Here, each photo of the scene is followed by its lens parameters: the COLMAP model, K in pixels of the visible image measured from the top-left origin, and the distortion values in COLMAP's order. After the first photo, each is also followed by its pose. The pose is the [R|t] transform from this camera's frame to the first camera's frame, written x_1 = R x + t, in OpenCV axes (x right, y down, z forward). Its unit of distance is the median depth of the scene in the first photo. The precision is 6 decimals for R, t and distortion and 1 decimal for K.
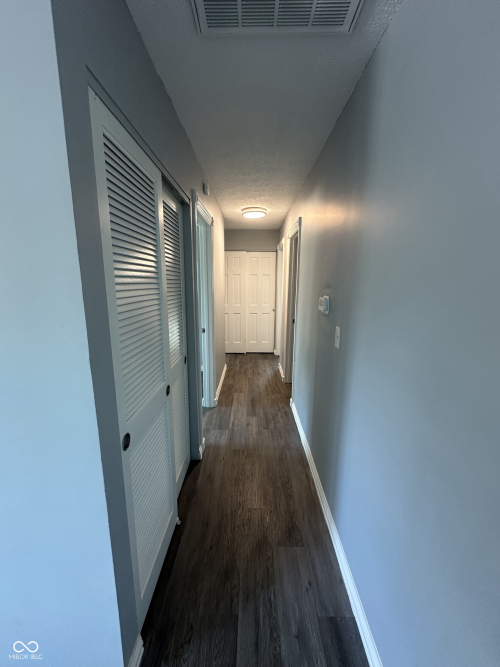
lens RADIAL K [[266.7, 0, 250.0], [0, 266.7, 333.5], [0, 0, 1]] dist [-0.000760, -0.000081]
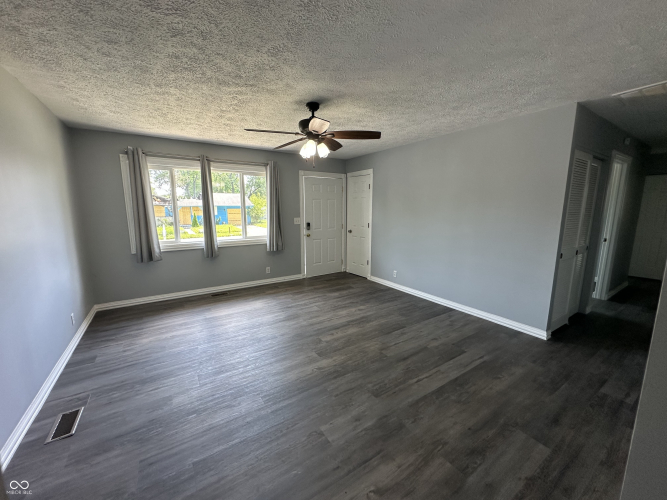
lens RADIAL K [[266.7, 0, 333.5], [0, 266.7, 250.0], [0, 0, 1]] dist [-0.000760, -0.000081]
pose [[0.564875, 0.123681, -0.815855, 0.192495], [-0.155431, 0.986953, 0.042003, 0.217476], [0.810406, 0.103082, 0.576729, -1.094693]]
